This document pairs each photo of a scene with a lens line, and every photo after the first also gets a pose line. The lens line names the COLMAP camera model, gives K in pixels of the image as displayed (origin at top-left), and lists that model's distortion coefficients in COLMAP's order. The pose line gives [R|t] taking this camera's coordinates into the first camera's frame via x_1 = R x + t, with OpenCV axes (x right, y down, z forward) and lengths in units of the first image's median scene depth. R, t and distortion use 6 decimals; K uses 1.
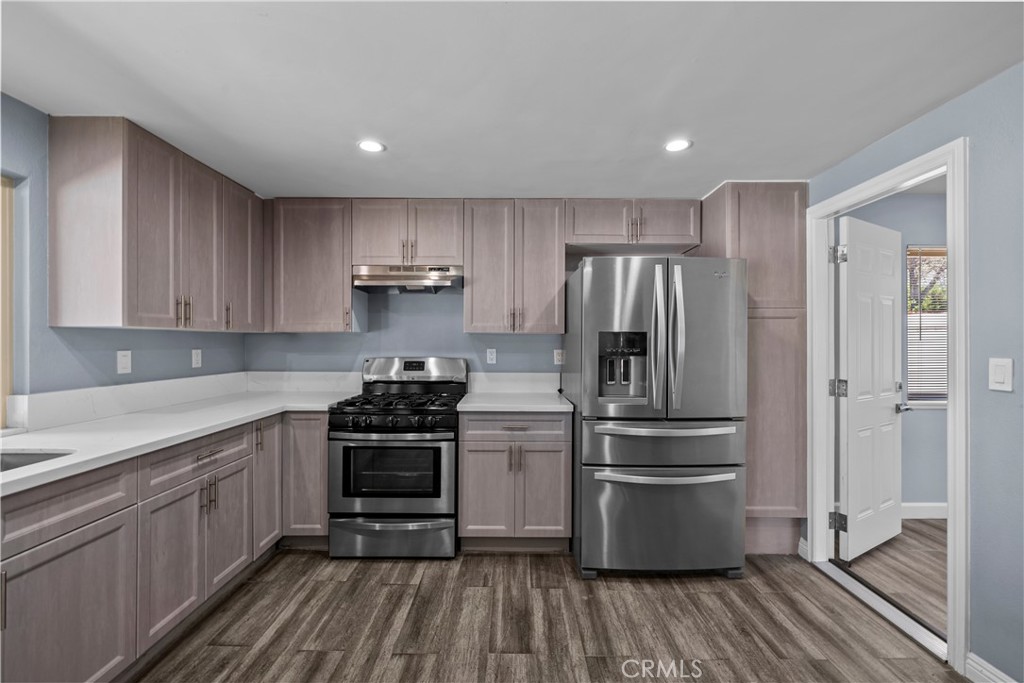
lens RADIAL K [[412.5, 0, 508.4], [0, 412.5, 342.1], [0, 0, 1]] dist [-0.000143, -0.000053]
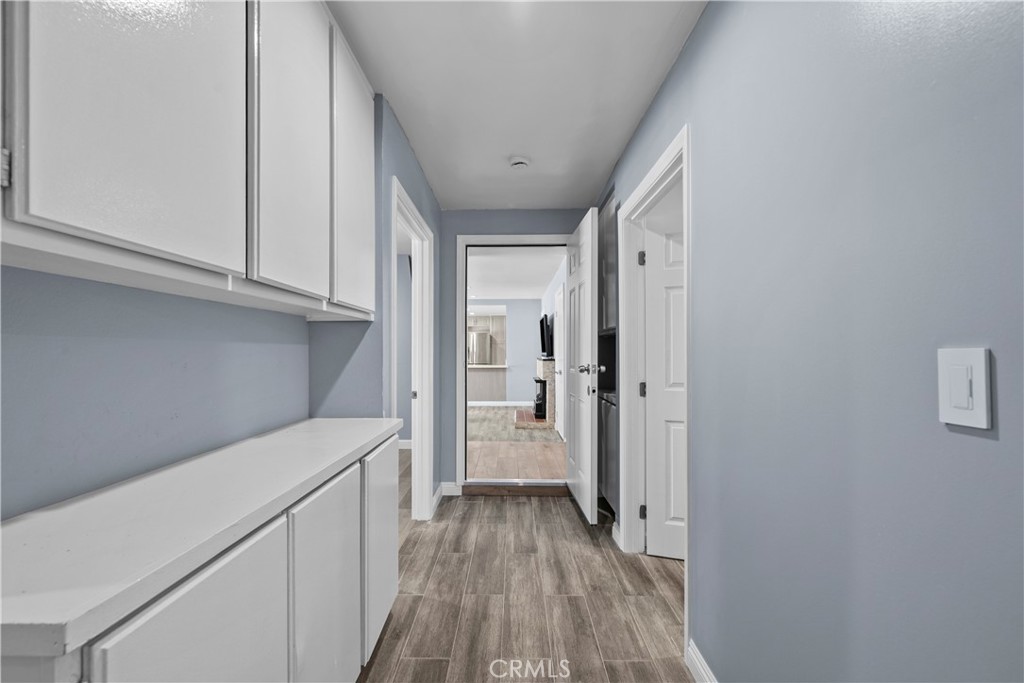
lens RADIAL K [[429.7, 0, 510.6], [0, 429.7, 343.1], [0, 0, 1]] dist [-0.001236, -0.000369]
pose [[0.999964, -0.003062, 0.007950, 0.738383], [0.003214, 0.999811, -0.019187, 0.028455], [-0.007890, 0.019212, 0.999784, -4.009691]]
